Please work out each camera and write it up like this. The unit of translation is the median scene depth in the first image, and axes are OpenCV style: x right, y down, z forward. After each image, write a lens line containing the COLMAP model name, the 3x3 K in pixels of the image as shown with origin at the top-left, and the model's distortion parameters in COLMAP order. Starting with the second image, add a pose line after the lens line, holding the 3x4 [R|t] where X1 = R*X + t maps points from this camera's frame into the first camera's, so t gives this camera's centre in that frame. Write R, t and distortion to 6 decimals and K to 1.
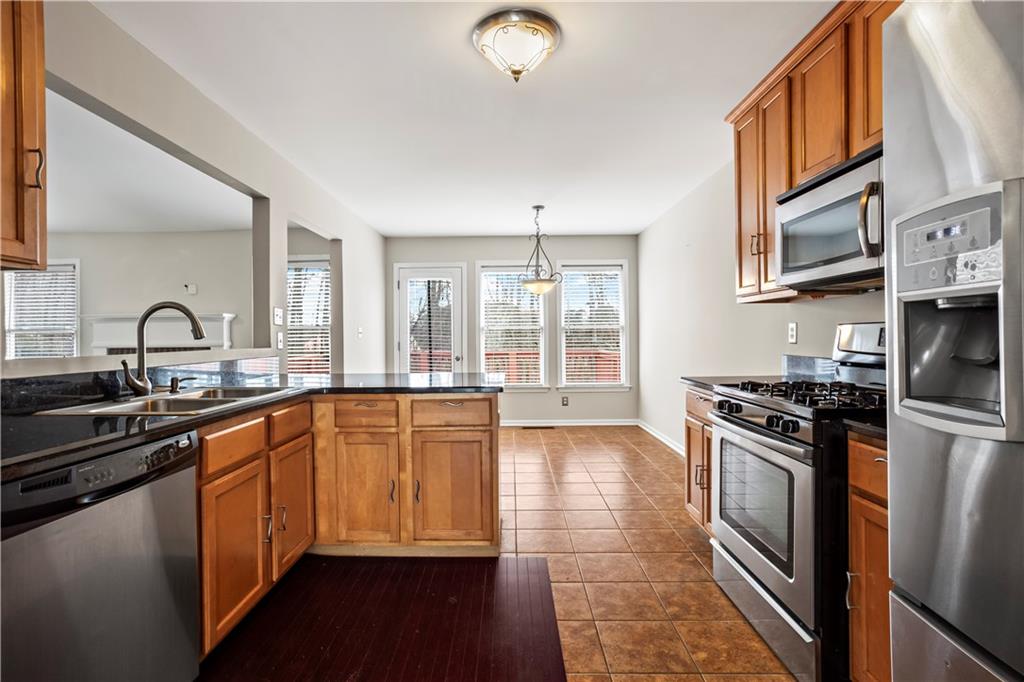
lens RADIAL K [[509.6, 0, 508.8], [0, 509.6, 340.9], [0, 0, 1]] dist [-0.001572, 0.012037]
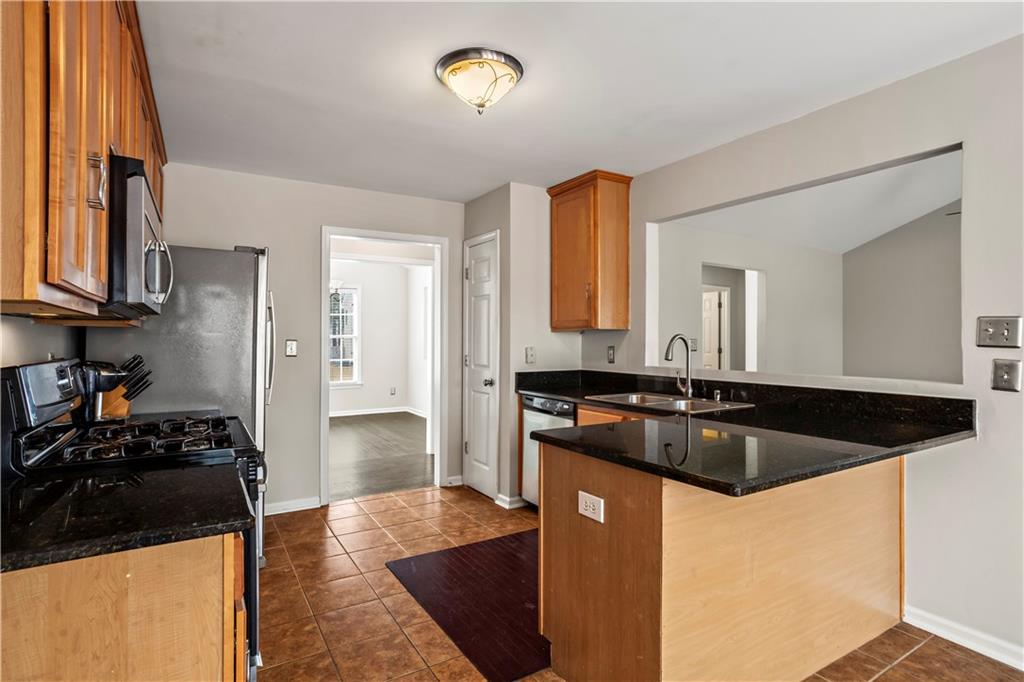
lens RADIAL K [[509.6, 0, 510.0], [0, 509.6, 343.1], [0, 0, 1]] dist [-0.001572, 0.012037]
pose [[-0.848798, 0.016565, -0.528458, 0.558413], [0.010991, 0.999846, 0.013688, -0.082946], [0.528603, 0.005811, -0.848849, 2.128340]]
